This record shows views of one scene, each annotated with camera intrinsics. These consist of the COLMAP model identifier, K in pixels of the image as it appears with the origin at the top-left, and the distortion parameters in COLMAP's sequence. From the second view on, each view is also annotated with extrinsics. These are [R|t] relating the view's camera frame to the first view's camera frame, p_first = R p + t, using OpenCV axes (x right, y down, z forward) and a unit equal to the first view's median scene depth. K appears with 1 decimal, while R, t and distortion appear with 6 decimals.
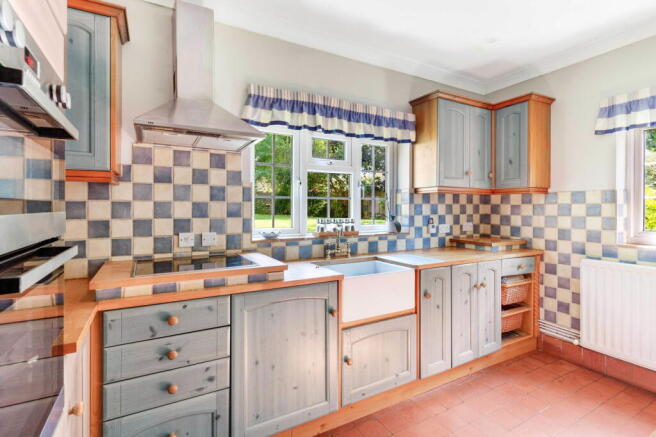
lens RADIAL K [[318.2, 0, 327.2], [0, 318.2, 214.2], [0, 0, 1]] dist [-0.002234, -0.001026]
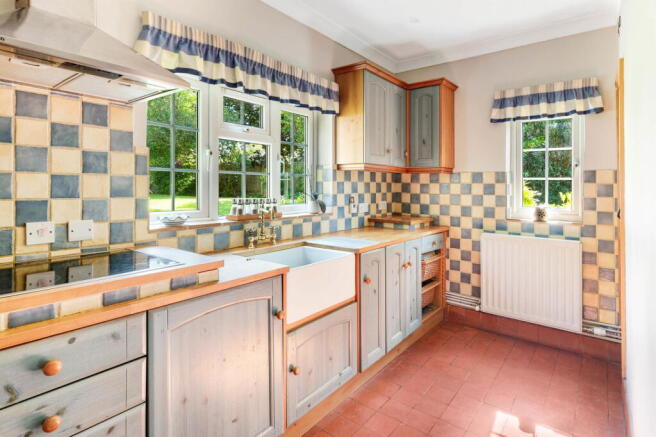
lens RADIAL K [[349.1, 0, 349.4], [0, 349.1, 192.0], [0, 0, 1]] dist [-0.001505, -0.000747]
pose [[0.908757, 0.000994, 0.417325, -0.136473], [-0.000515, 0.999999, -0.001259, -0.001067], [-0.417326, 0.000929, 0.908756, 0.083908]]
